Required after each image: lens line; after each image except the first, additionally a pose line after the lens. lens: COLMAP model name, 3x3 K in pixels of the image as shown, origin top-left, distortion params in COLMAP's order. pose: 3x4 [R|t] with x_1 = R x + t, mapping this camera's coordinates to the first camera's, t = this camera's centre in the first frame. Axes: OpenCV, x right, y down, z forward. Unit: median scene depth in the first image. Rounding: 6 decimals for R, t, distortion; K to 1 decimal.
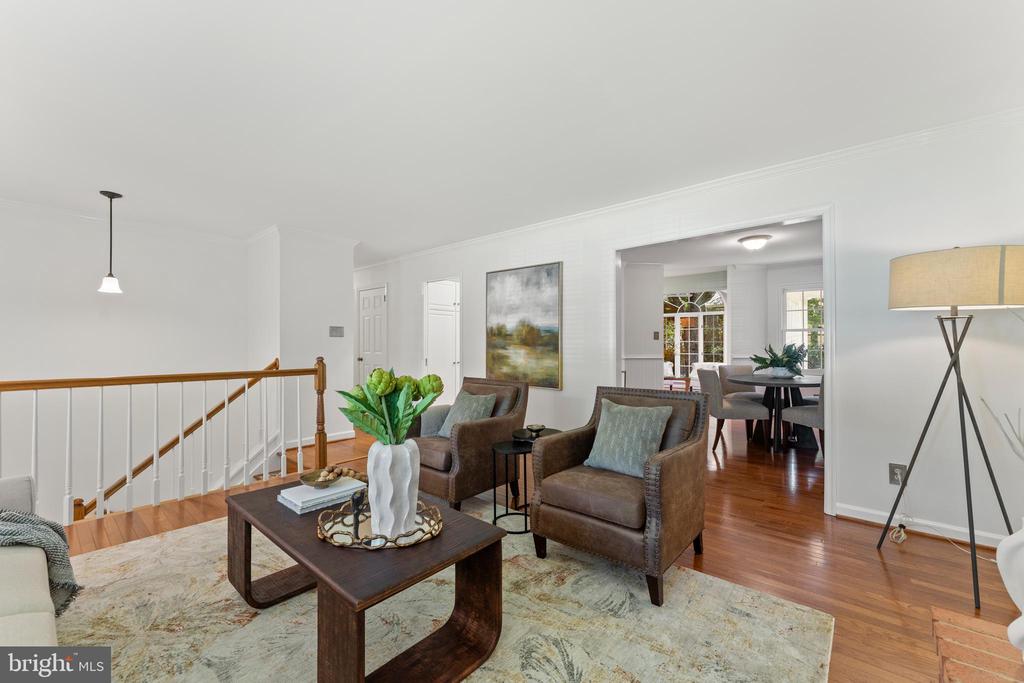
lens RADIAL K [[416.0, 0, 515.5], [0, 416.0, 344.9], [0, 0, 1]] dist [0.001204, -0.000447]
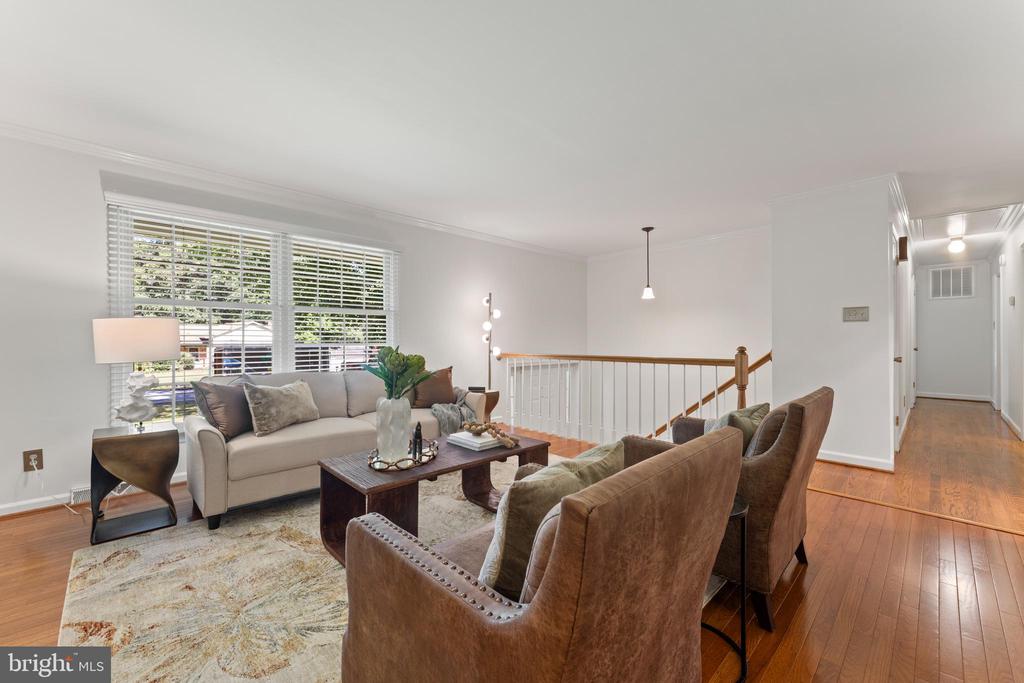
lens RADIAL K [[416.0, 0, 516.3], [0, 416.0, 339.2], [0, 0, 1]] dist [0.001204, -0.000447]
pose [[-0.094287, 0.000919, -0.995545, 0.487198], [0.004342, 0.999990, 0.000511, 0.012184], [0.995536, -0.004274, -0.094290, 0.685211]]
